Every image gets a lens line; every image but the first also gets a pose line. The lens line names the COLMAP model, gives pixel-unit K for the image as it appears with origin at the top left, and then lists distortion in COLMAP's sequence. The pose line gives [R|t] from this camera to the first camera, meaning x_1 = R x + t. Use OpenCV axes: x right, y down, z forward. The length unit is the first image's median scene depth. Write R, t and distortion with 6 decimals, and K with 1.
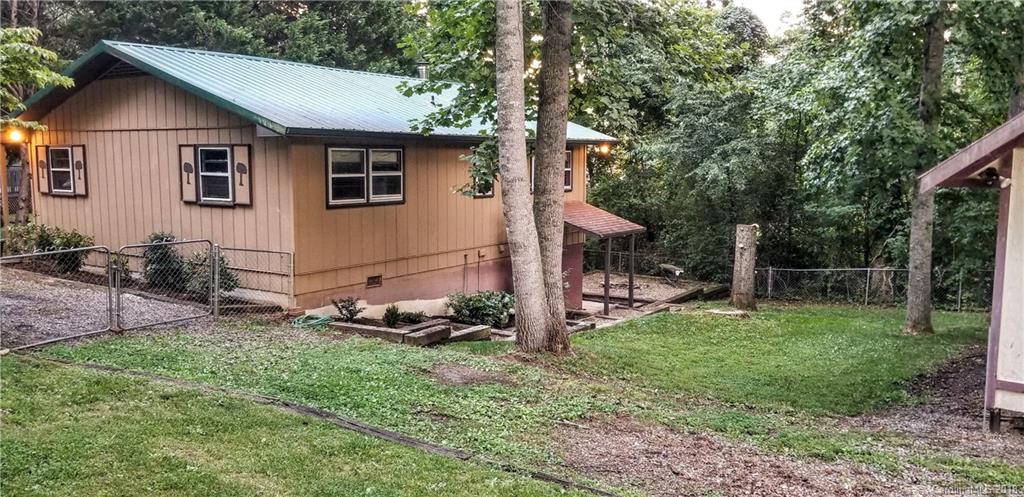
lens RADIAL K [[800.2, 0, 535.4], [0, 800.2, 249.8], [0, 0, 1]] dist [-0.005731, -0.004984]
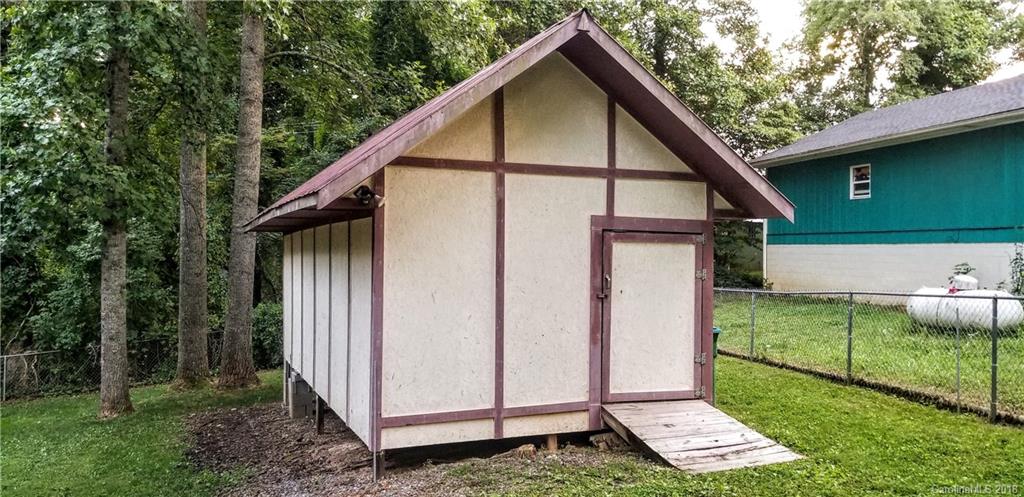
lens RADIAL K [[800.2, 0, 535.4], [0, 800.2, 249.8], [0, 0, 1]] dist [-0.005731, -0.004984]
pose [[0.473444, -0.008880, 0.880779, -0.066388], [0.104787, 0.993416, -0.046311, 0.015123], [-0.874569, 0.114220, 0.471258, 0.183348]]
